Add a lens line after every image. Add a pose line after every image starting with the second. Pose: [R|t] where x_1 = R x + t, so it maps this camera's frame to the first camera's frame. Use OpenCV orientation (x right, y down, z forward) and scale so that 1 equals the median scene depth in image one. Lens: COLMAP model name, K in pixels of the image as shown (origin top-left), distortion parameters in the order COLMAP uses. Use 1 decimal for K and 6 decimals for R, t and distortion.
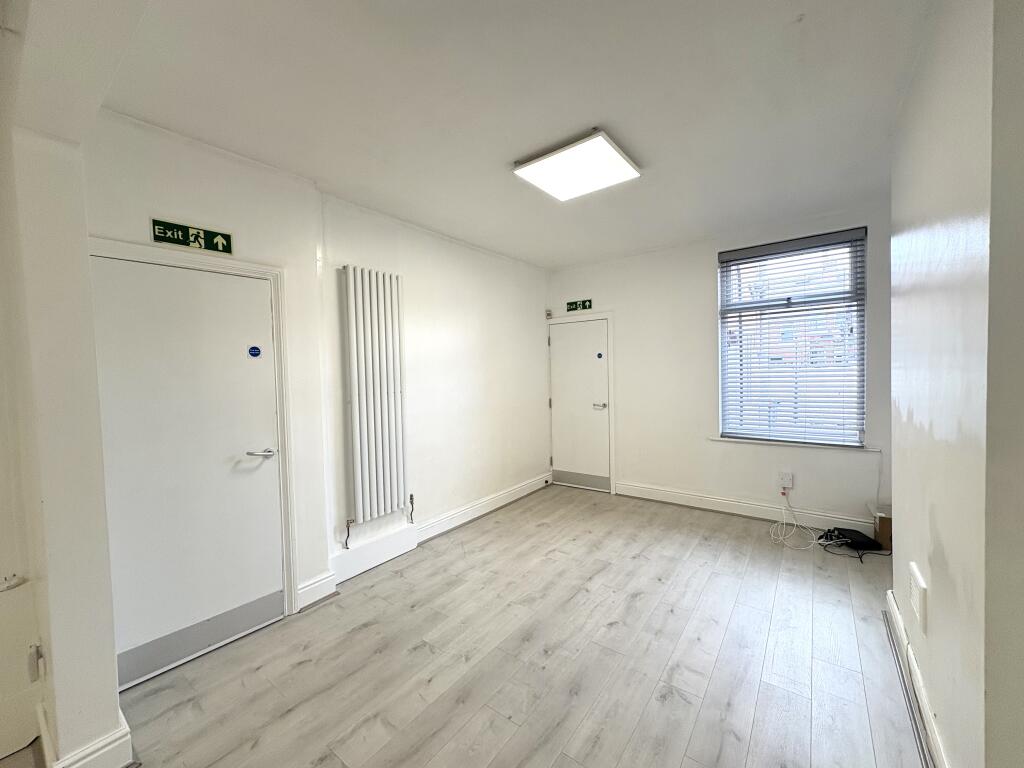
lens RADIAL K [[406.8, 0, 513.7], [0, 406.8, 382.5], [0, 0, 1]] dist [0.000231, 0.000164]
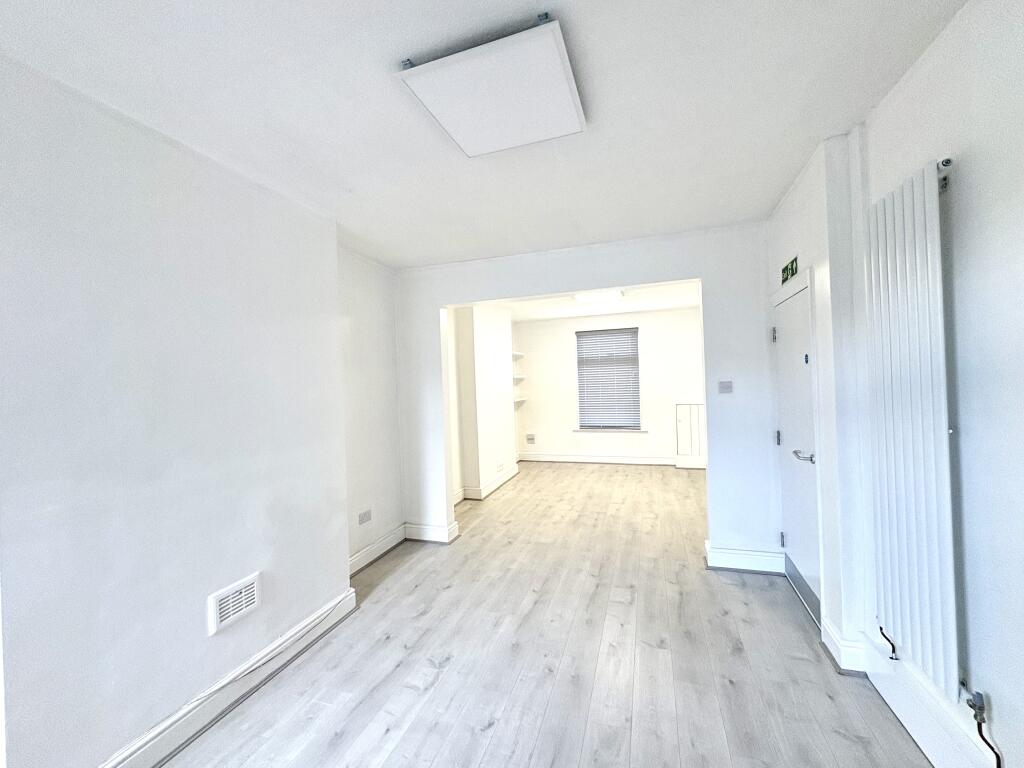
lens RADIAL K [[406.8, 0, 513.7], [0, 406.8, 382.5], [0, 0, 1]] dist [0.000231, 0.000164]
pose [[-0.947537, 0.062958, -0.313385, 0.322073], [0.053364, 0.997809, 0.039108, -0.076579], [0.315160, 0.020333, -0.948821, 1.405469]]
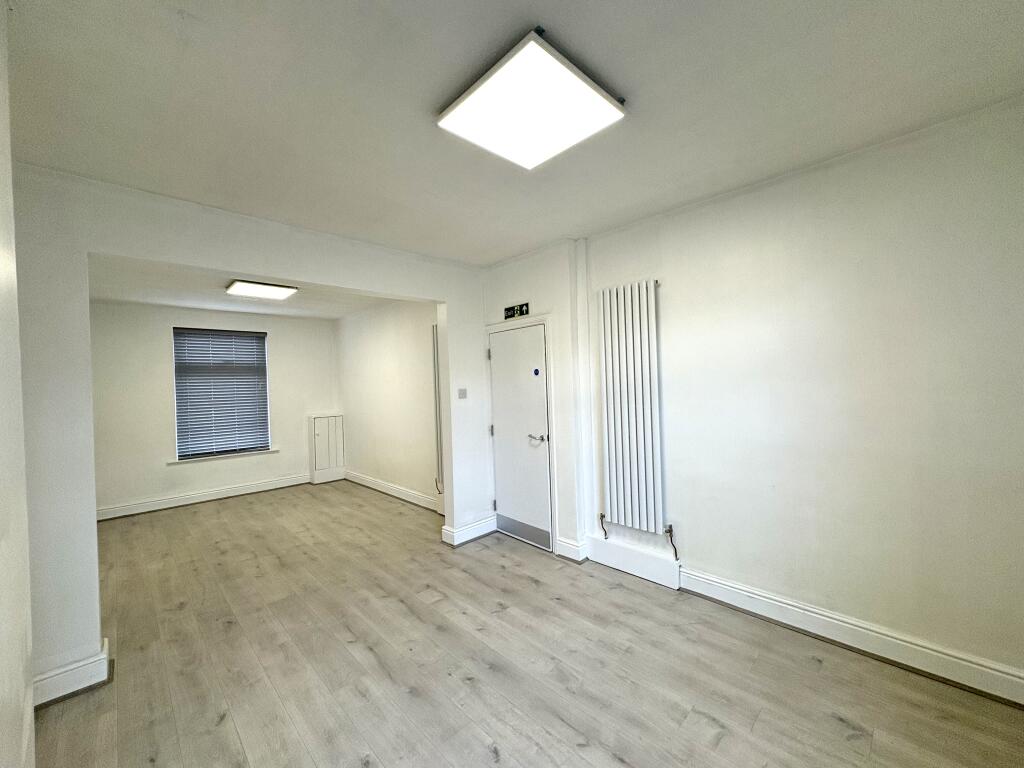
lens RADIAL K [[406.8, 0, 513.7], [0, 406.8, 382.5], [0, 0, 1]] dist [0.000231, 0.000164]
pose [[-0.153462, 0.033626, -0.987582, 0.746260], [0.007099, 0.999433, 0.032926, -0.070318], [0.988129, -0.001958, -0.153614, 0.919708]]
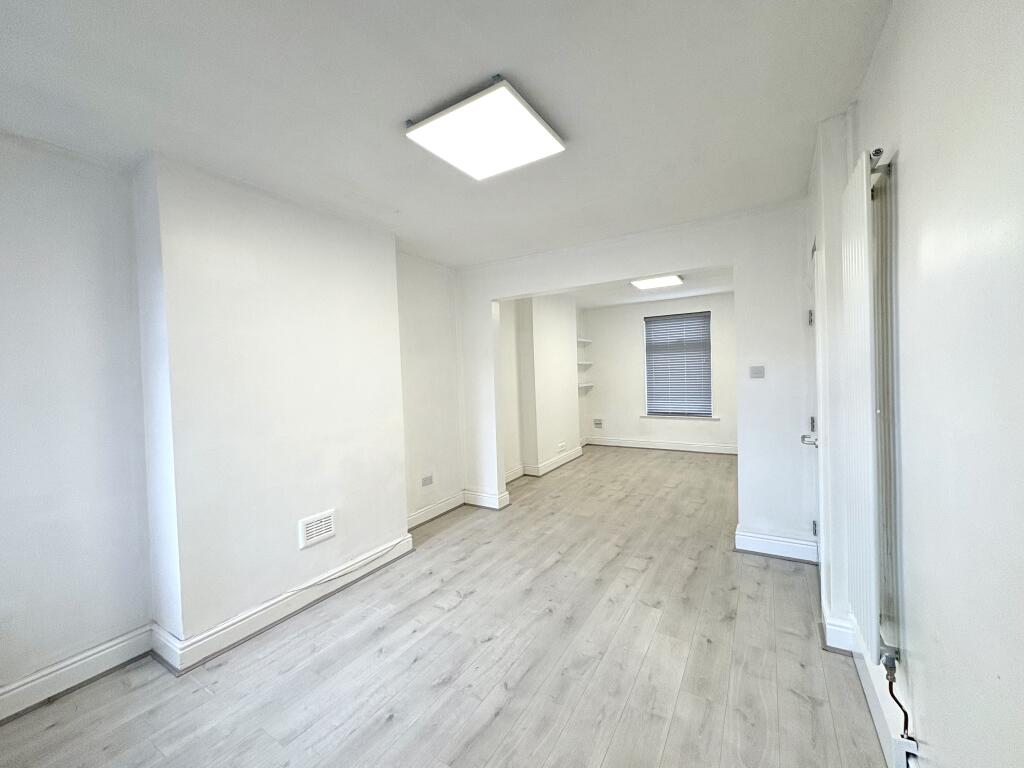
lens RADIAL K [[406.8, 0, 513.7], [0, 406.8, 382.5], [0, 0, 1]] dist [0.000231, 0.000164]
pose [[-0.994333, 0.065130, -0.084027, 0.178765], [0.060364, 0.996486, 0.058070, -0.065306], [0.087513, 0.052668, -0.994770, 1.571745]]
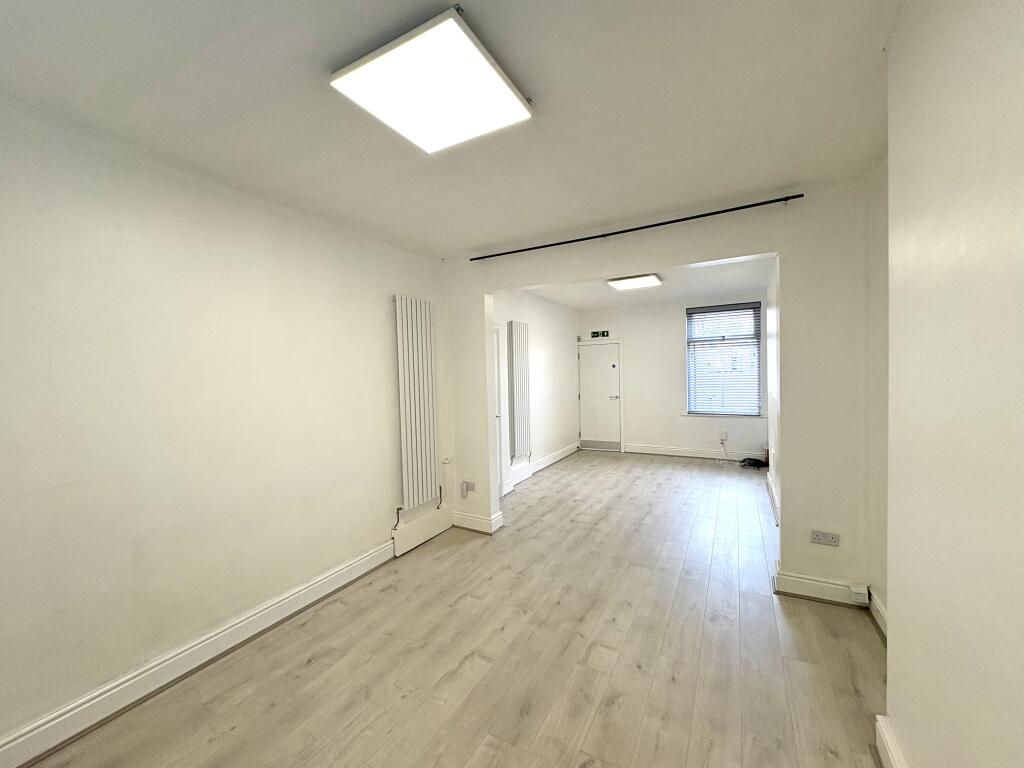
lens RADIAL K [[406.8, 0, 513.7], [0, 406.8, 382.5], [0, 0, 1]] dist [0.000231, 0.000164]
pose [[0.990096, -0.002132, 0.140378, -0.654714], [0.003320, 0.999961, -0.008227, 0.016671], [-0.140354, 0.008612, 0.990064, -0.860814]]
